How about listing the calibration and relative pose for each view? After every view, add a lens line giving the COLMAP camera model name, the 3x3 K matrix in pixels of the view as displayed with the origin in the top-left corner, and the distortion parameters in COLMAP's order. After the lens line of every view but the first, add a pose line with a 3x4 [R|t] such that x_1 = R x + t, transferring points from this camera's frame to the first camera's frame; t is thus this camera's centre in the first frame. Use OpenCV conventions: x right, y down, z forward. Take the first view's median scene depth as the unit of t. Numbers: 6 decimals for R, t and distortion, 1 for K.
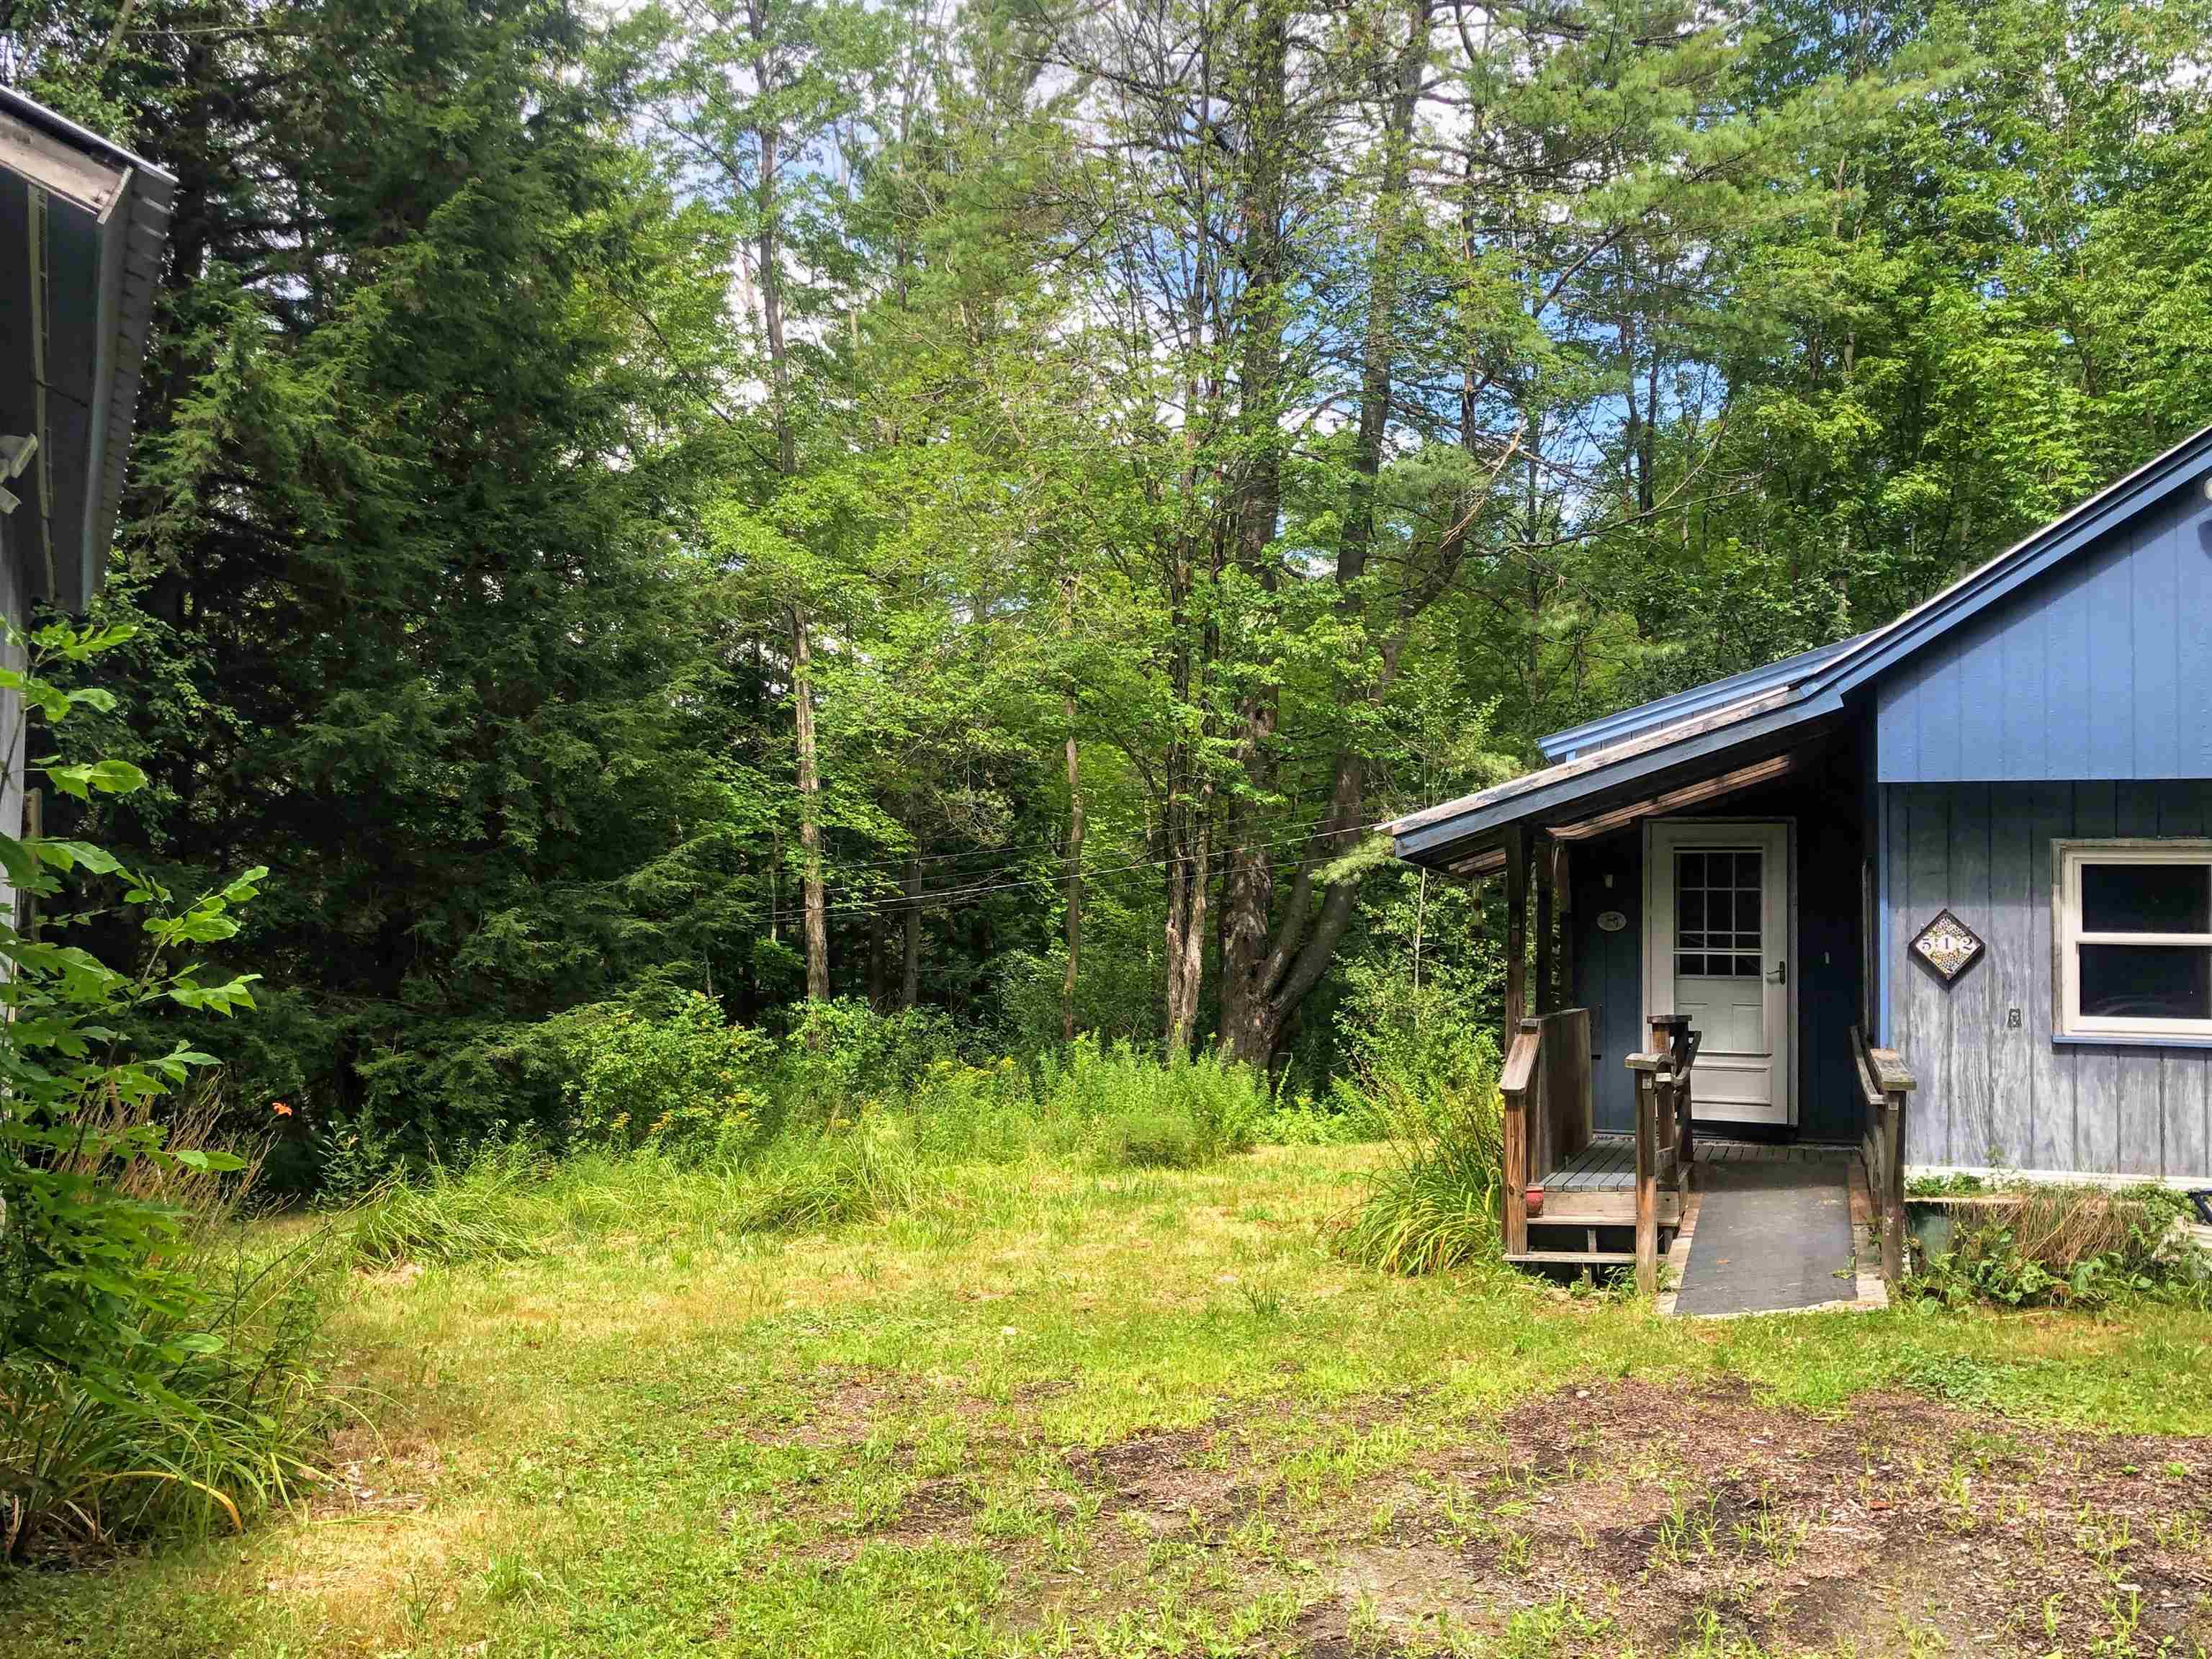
lens RADIAL K [[2165.0, 0, 1107.5], [0, 2165.0, 838.3], [0, 0, 1]] dist [0.030240, 0.000000]
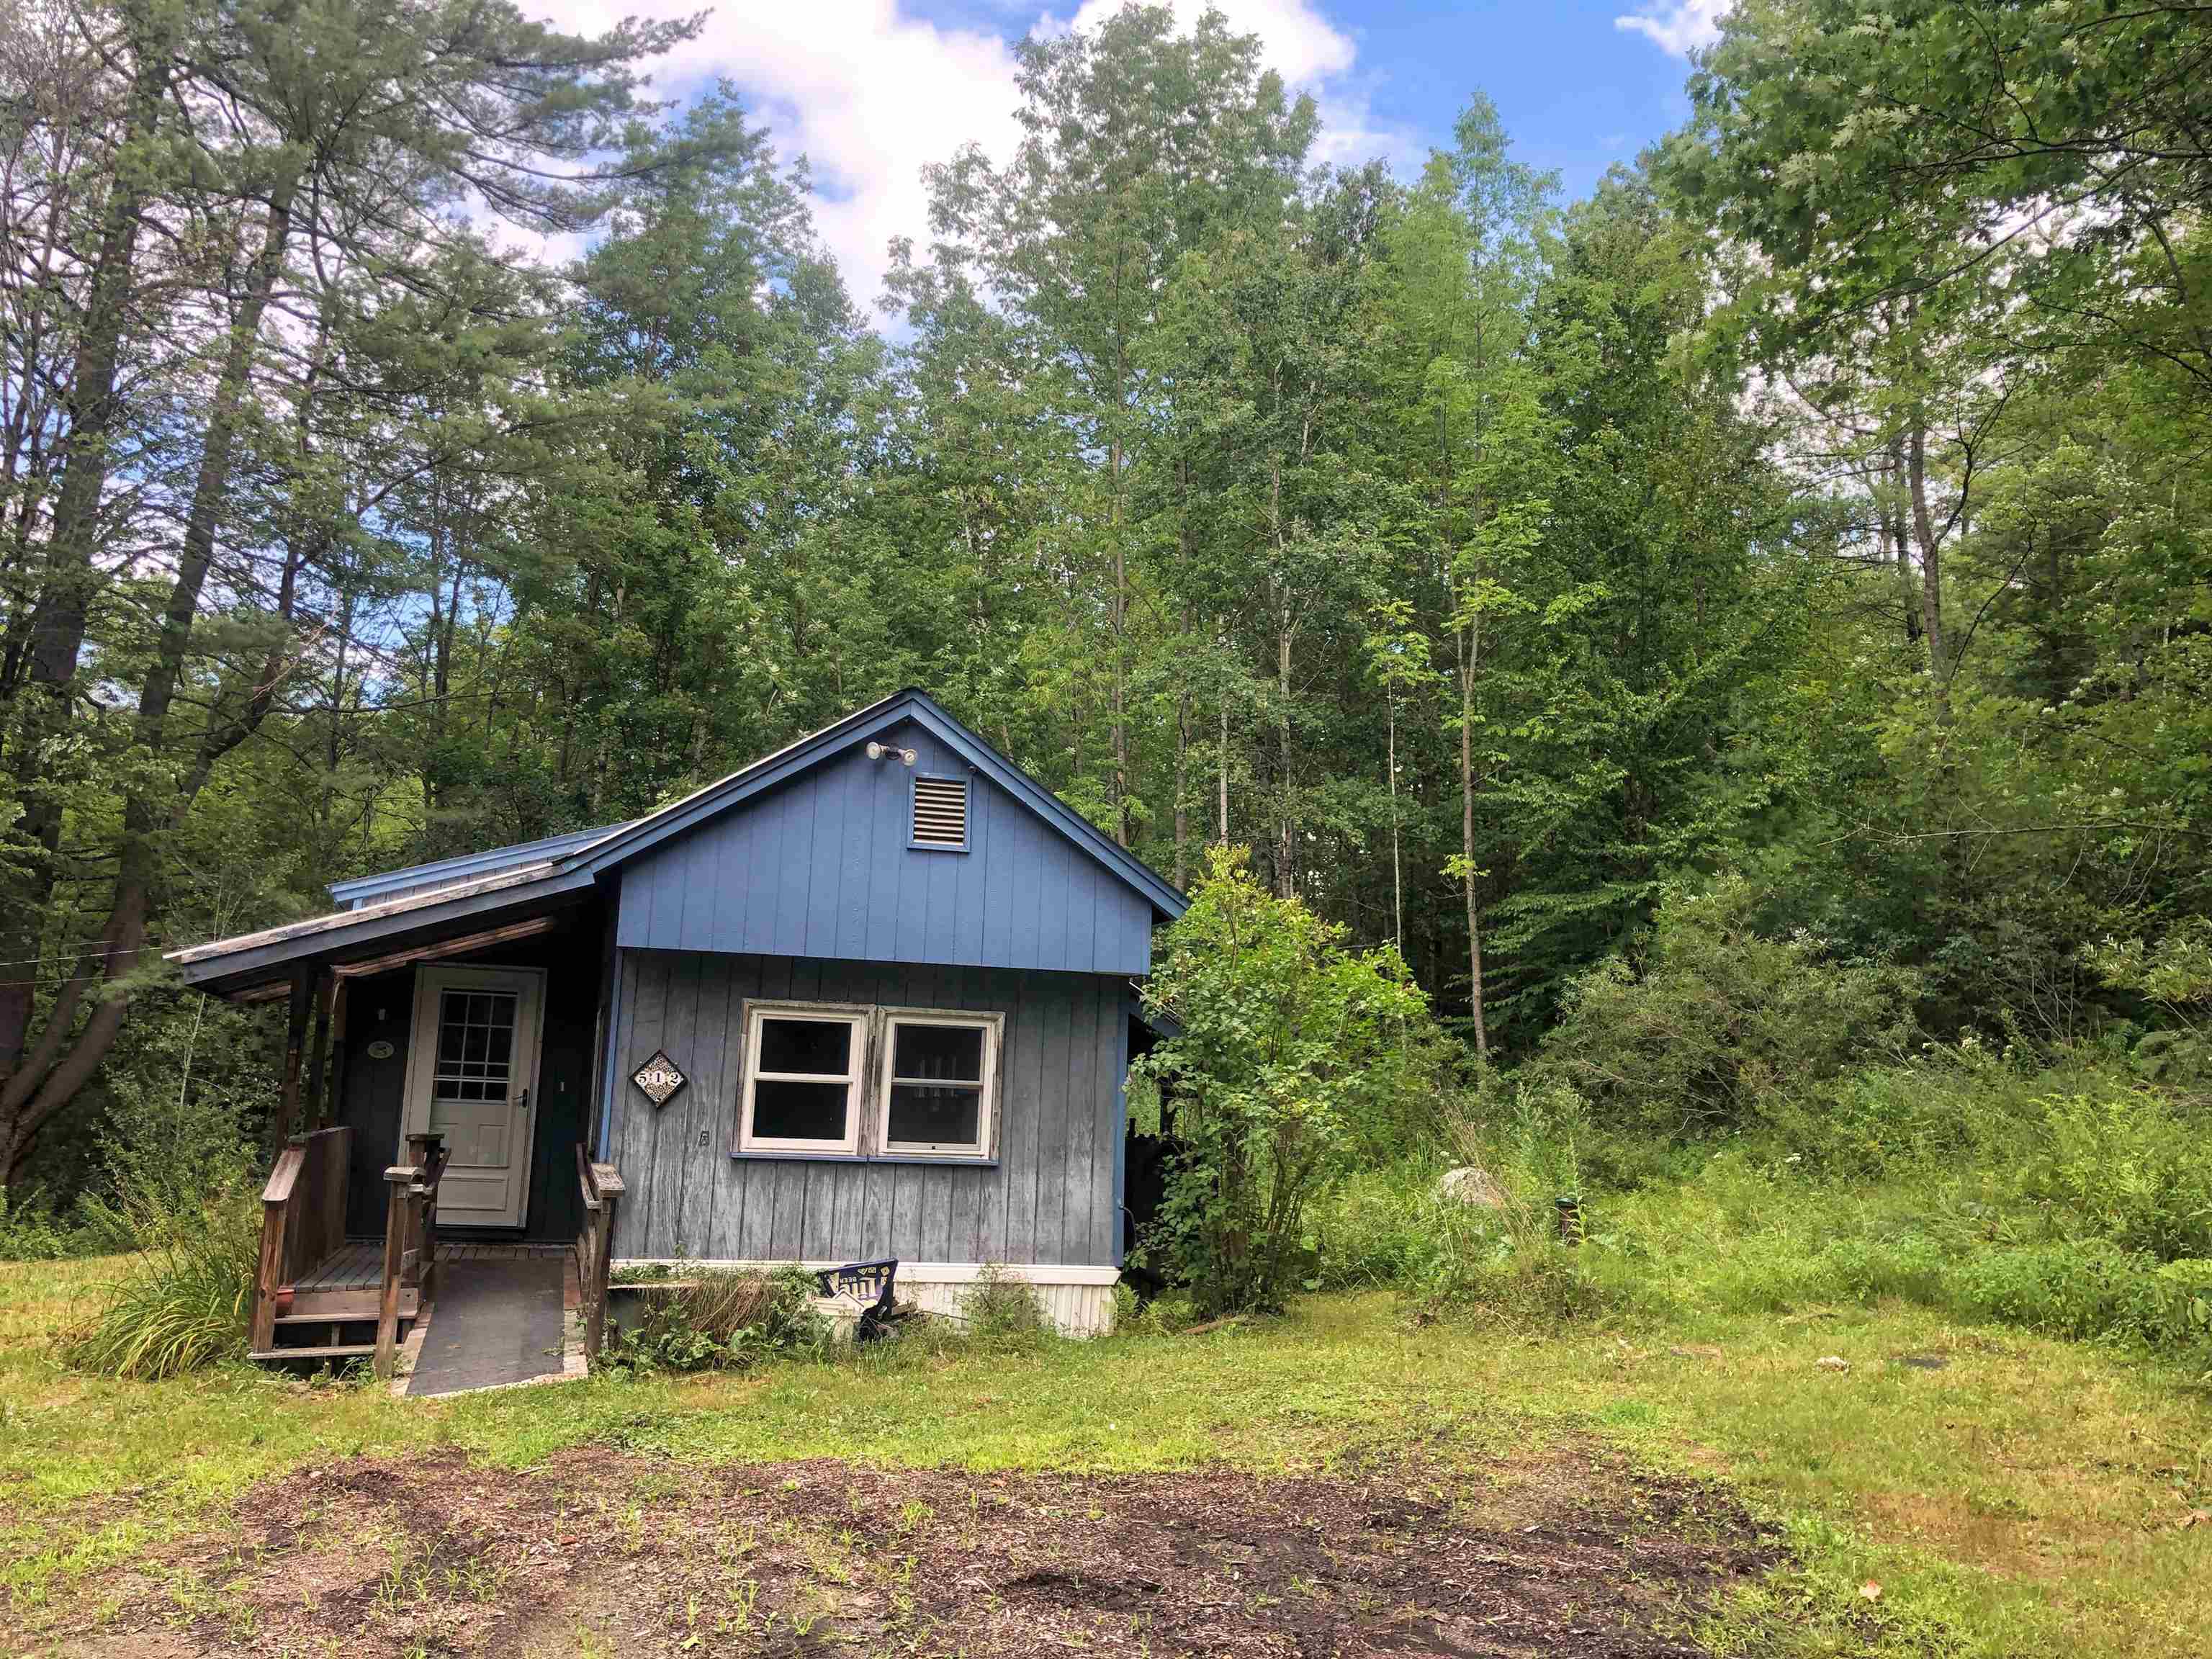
lens RADIAL K [[1846.5, 0, 1095.8], [0, 1846.5, 811.2], [0, 0, 1]] dist [0.017702, -0.008324]
pose [[0.825296, 0.108313, 0.554215, -0.012931], [-0.057204, 0.992420, -0.108768, -0.002401], [-0.561795, 0.058062, 0.825236, -0.028343]]
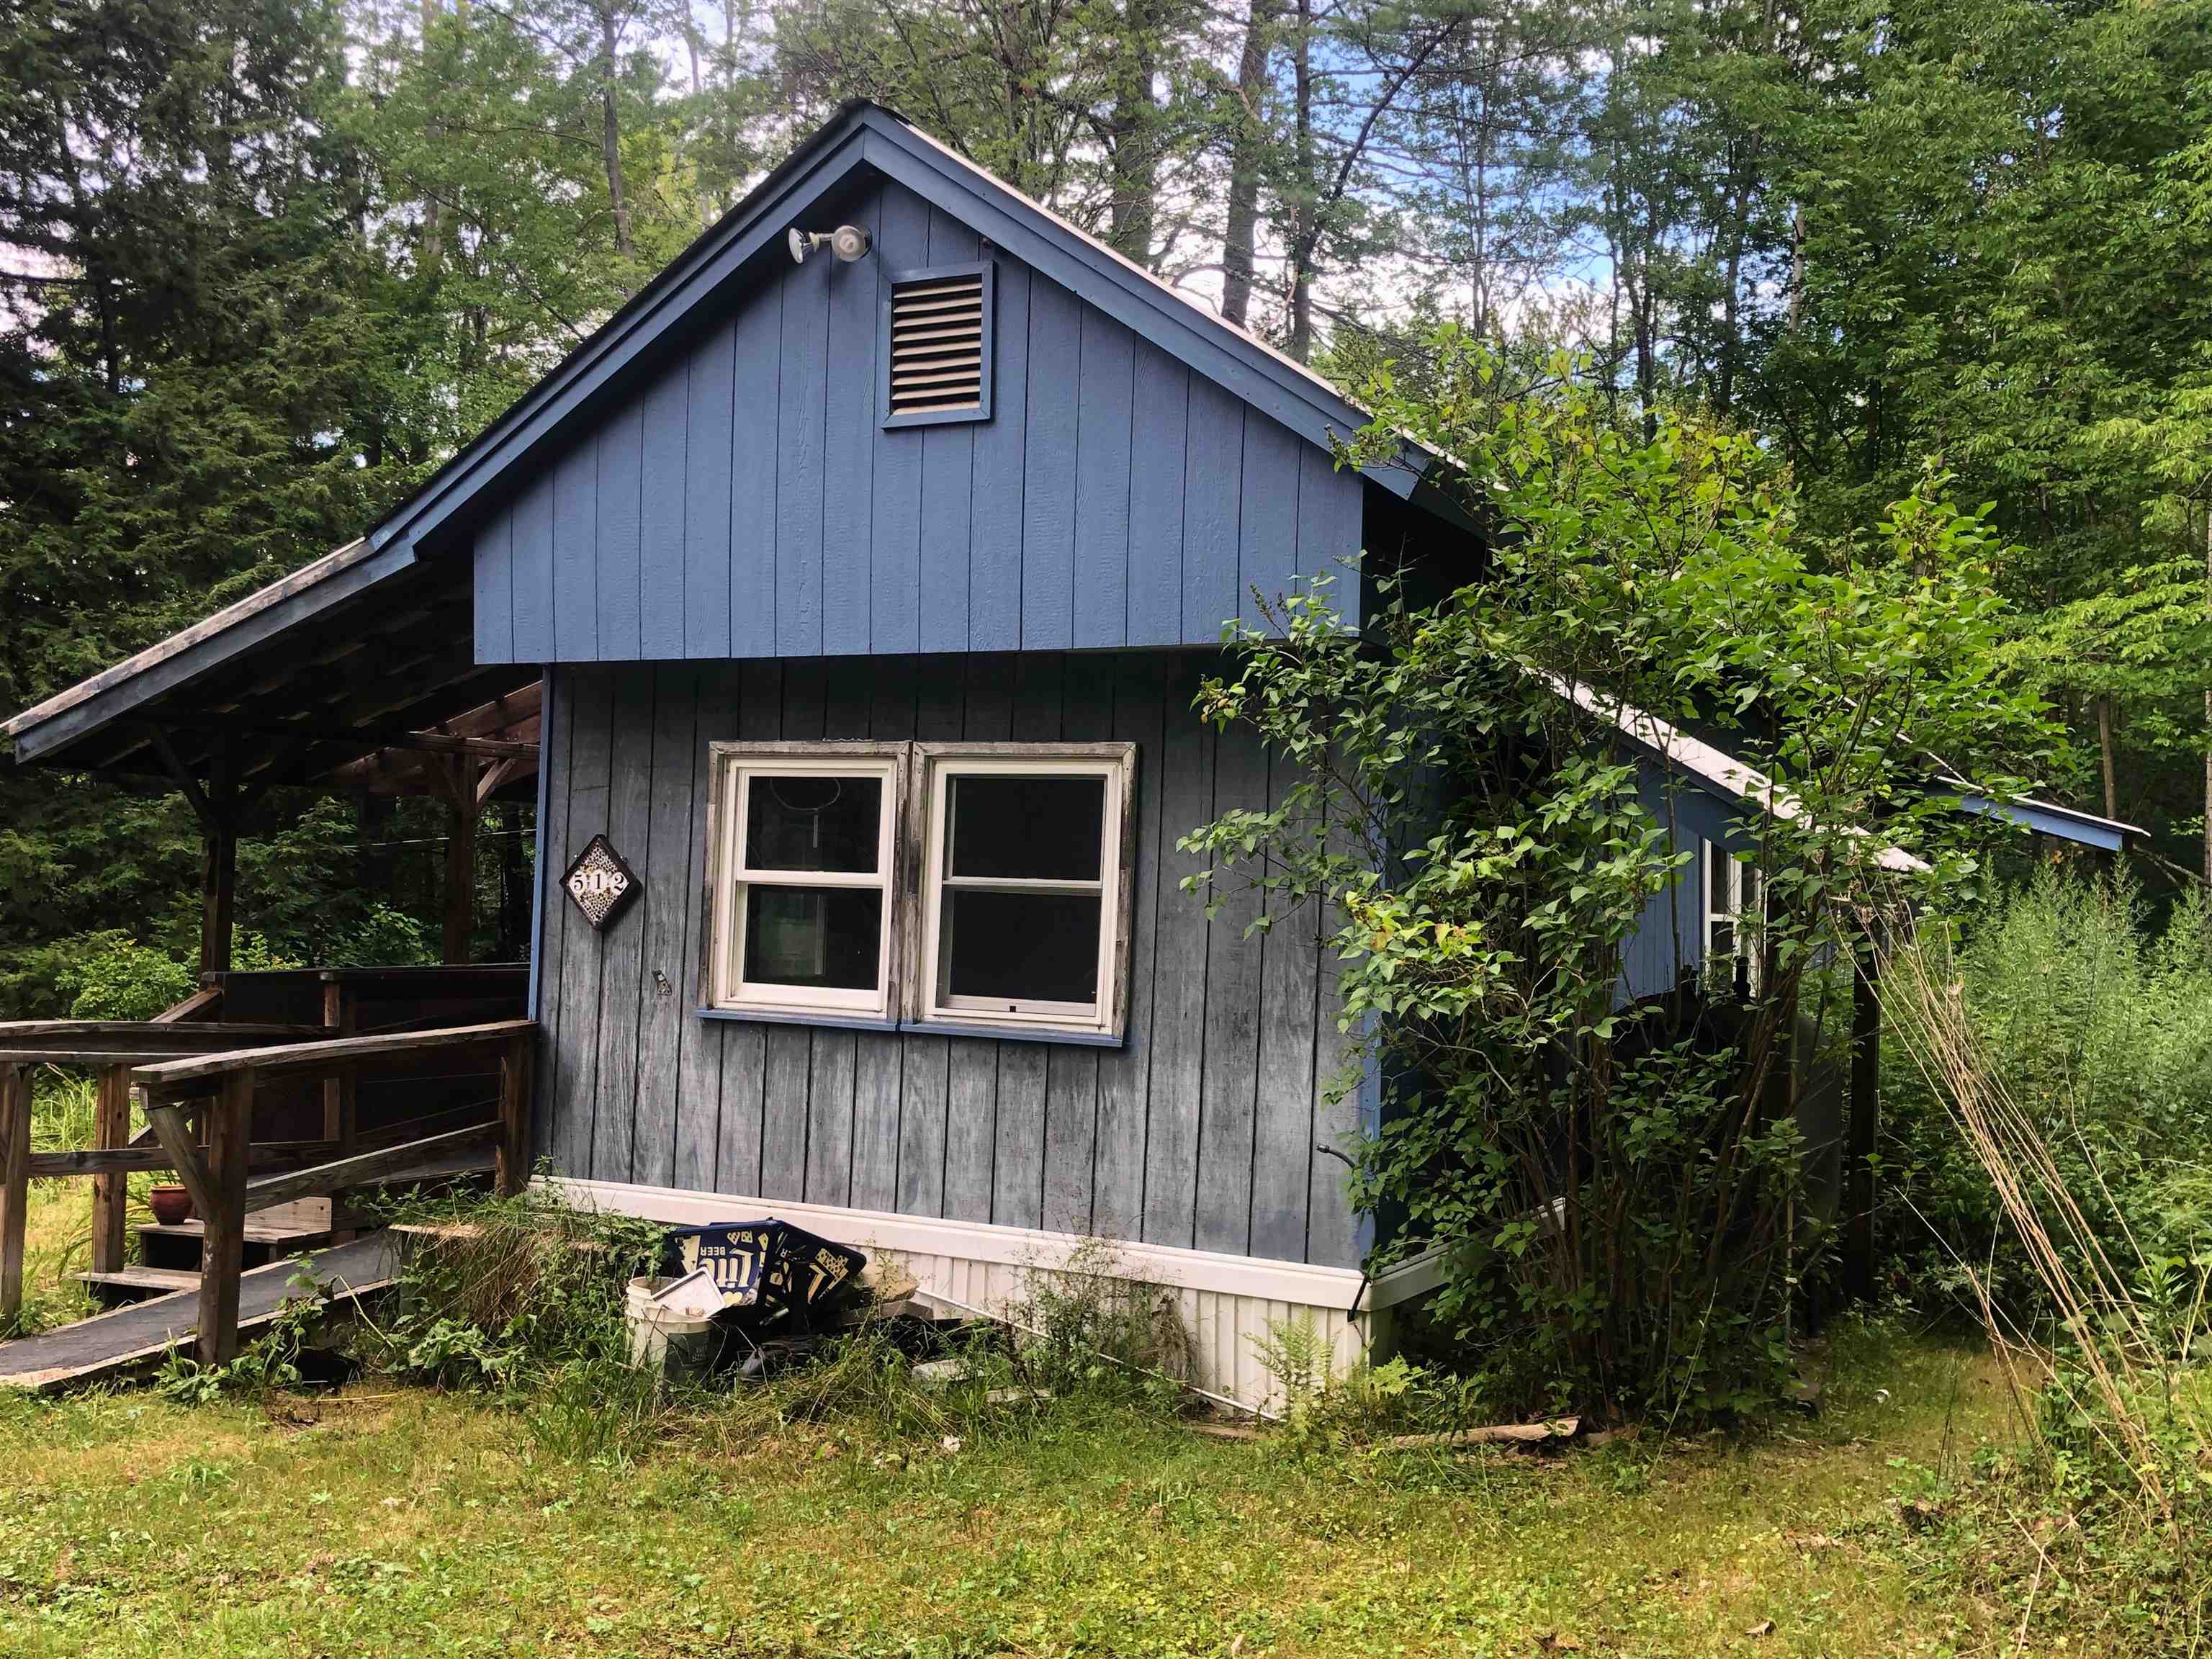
lens RADIAL K [[2165.0, 0, 1104.6], [0, 2165.0, 824.9], [0, 0, 1]] dist [0.030240, 0.000000]
pose [[0.984593, 0.009548, -0.174603, 0.688918], [-0.004148, 0.999503, 0.031264, 0.004828], [0.174814, -0.030058, 0.984142, 0.297114]]
